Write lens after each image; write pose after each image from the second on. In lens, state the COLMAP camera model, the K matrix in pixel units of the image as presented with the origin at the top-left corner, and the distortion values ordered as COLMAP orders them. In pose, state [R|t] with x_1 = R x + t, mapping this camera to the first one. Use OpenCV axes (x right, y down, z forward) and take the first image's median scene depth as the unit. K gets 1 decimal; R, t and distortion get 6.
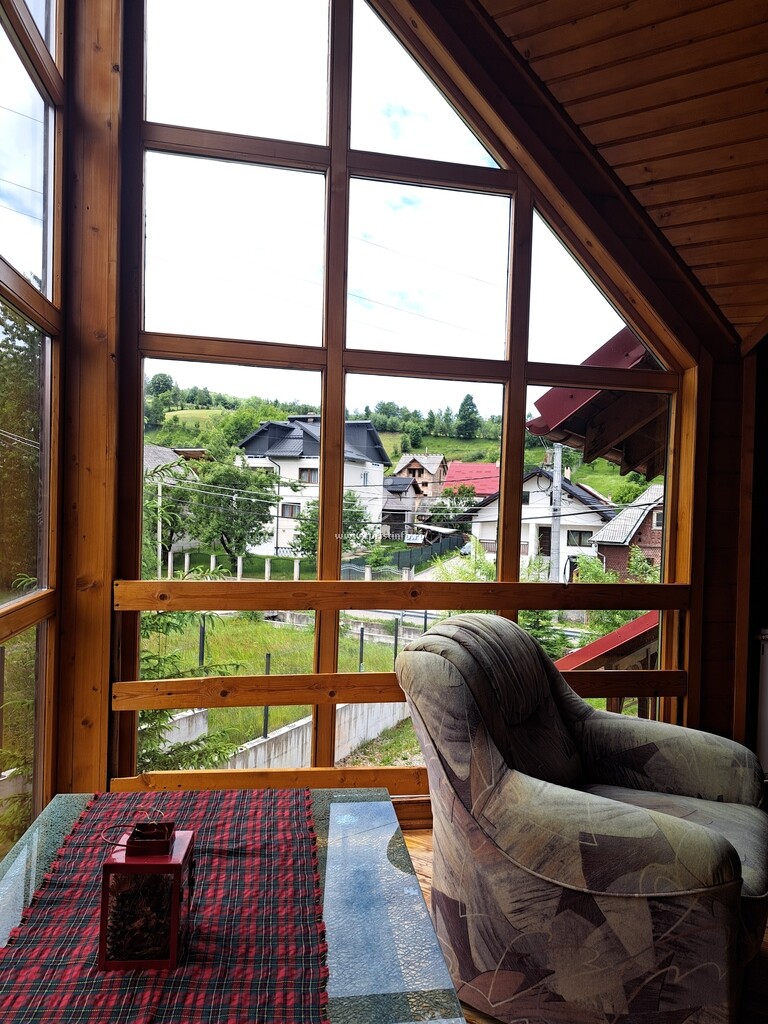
lens RADIAL K [[731.2, 0, 384.0], [0, 731.2, 512.0], [0, 0, 1]] dist [0.032536, -0.004511]
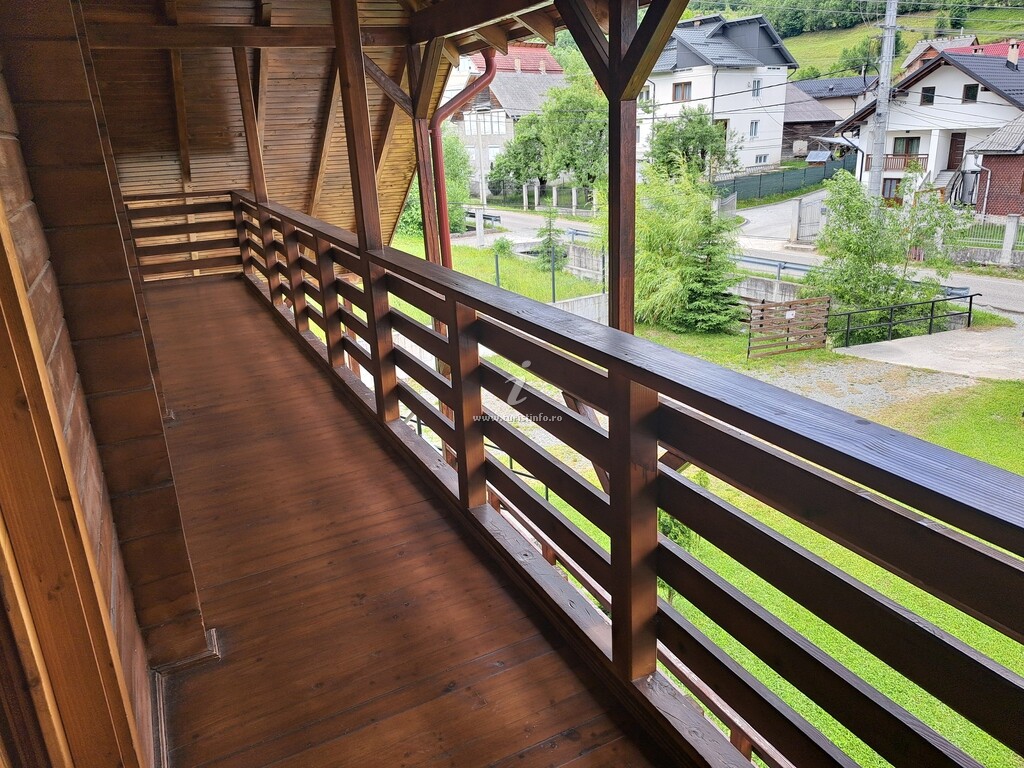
lens RADIAL K [[731.2, 0, 531.6], [0, 731.2, 380.3], [0, 0, 1]] dist [0.032536, -0.004511]
pose [[0.865661, 0.098821, -0.490780, 0.216249], [0.063680, 0.950626, 0.303736, 0.001981], [0.496563, -0.294185, 0.816627, 0.045072]]
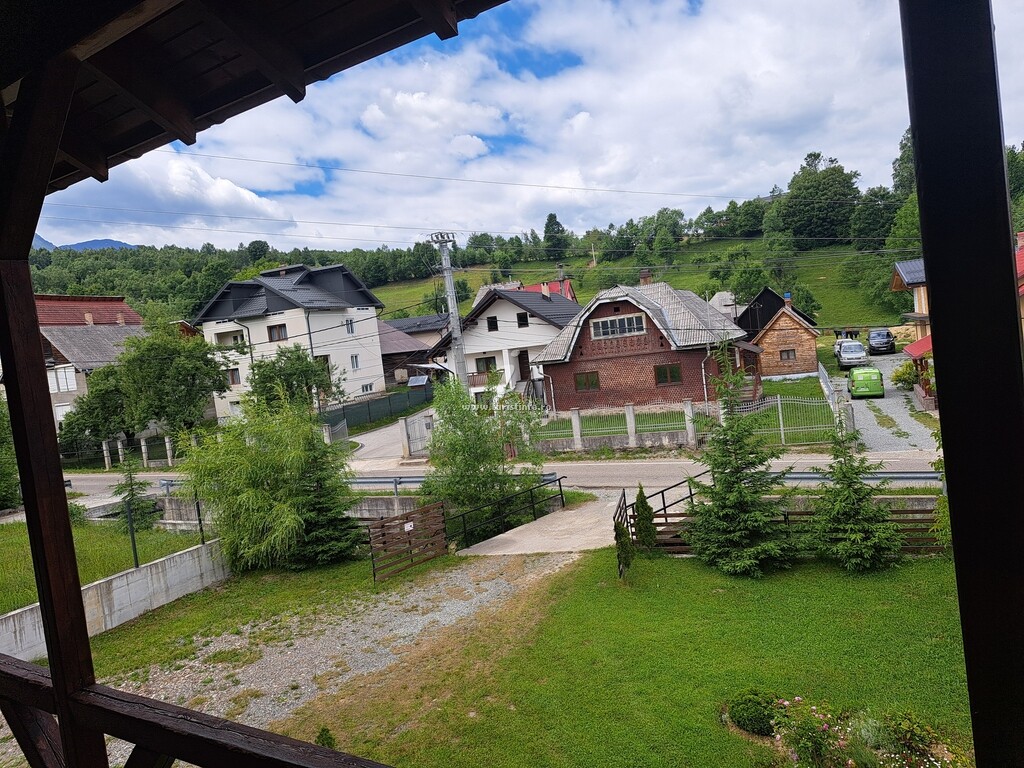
lens RADIAL K [[731.2, 0, 531.6], [0, 731.2, 380.3], [0, 0, 1]] dist [0.032536, -0.004511]
pose [[0.988190, -0.151163, -0.025101, 0.224880], [0.152263, 0.987072, 0.050044, 0.011696], [0.017211, -0.053275, 0.998432, 0.066494]]
